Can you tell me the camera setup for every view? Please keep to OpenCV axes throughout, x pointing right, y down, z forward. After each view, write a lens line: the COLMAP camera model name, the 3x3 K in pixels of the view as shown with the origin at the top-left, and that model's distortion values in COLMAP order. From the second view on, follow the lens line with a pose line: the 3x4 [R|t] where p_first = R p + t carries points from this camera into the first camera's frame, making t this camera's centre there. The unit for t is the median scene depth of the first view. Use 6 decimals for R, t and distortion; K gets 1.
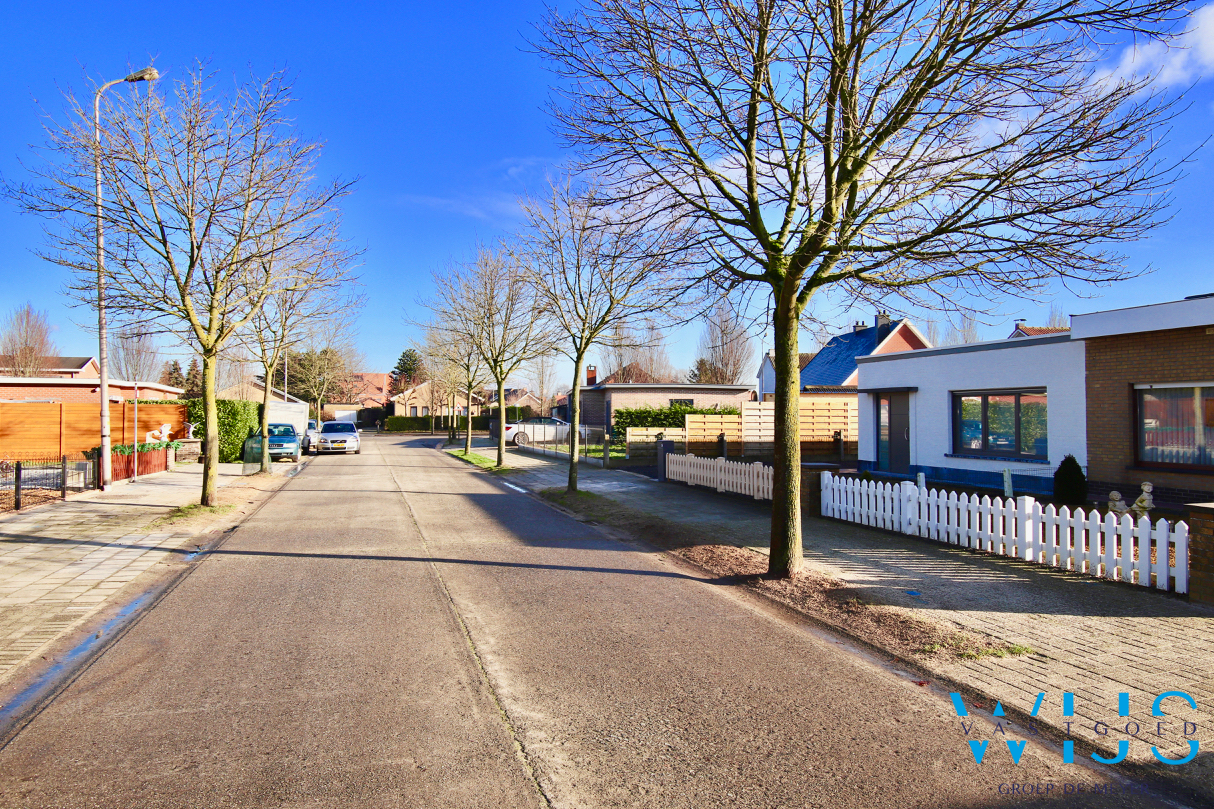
lens RADIAL K [[789.7, 0, 607.0], [0, 789.7, 404.5], [0, 0, 1]] dist [-0.002148, -0.001244]
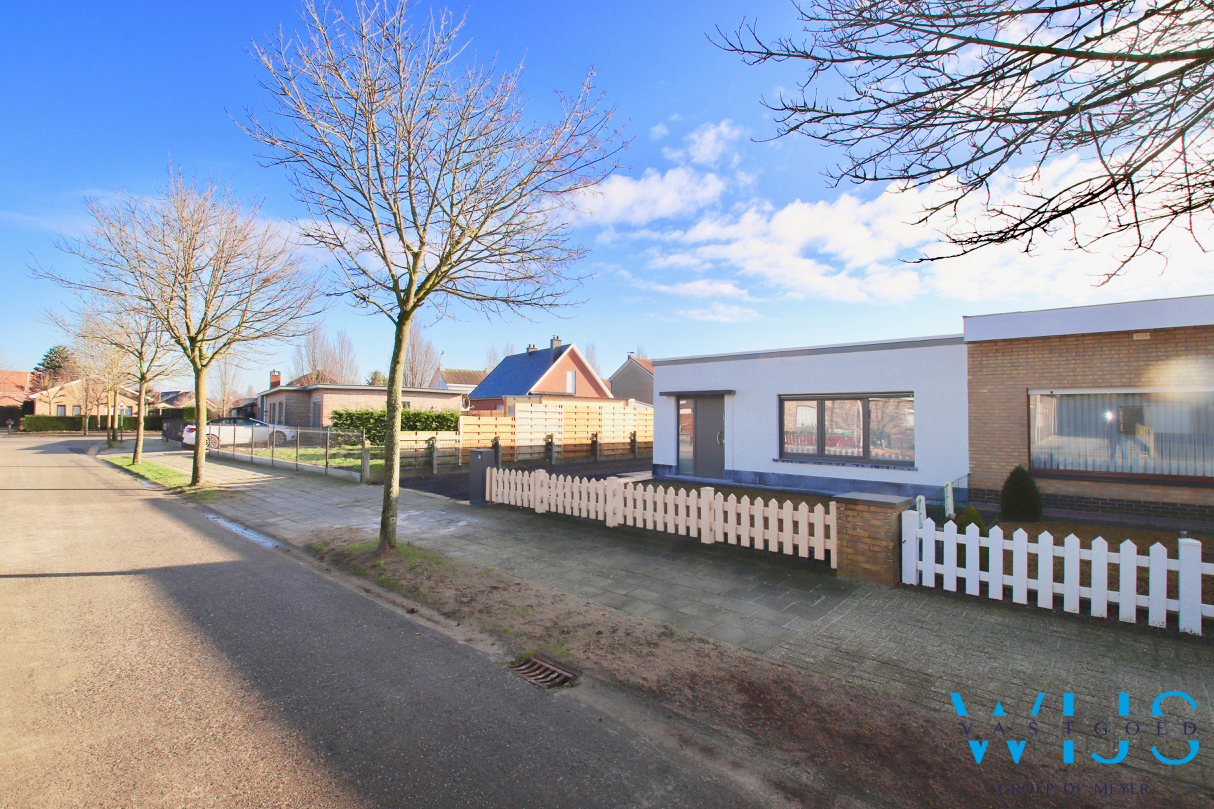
lens RADIAL K [[558.6, 0, 607.0], [0, 558.6, 404.5], [0, 0, 1]] dist [0.003147, -0.016873]
pose [[0.860003, 0.019883, 0.509902, -0.071865], [-0.014772, 0.999792, -0.014071, 0.005502], [-0.510075, 0.004569, 0.860118, 0.357414]]
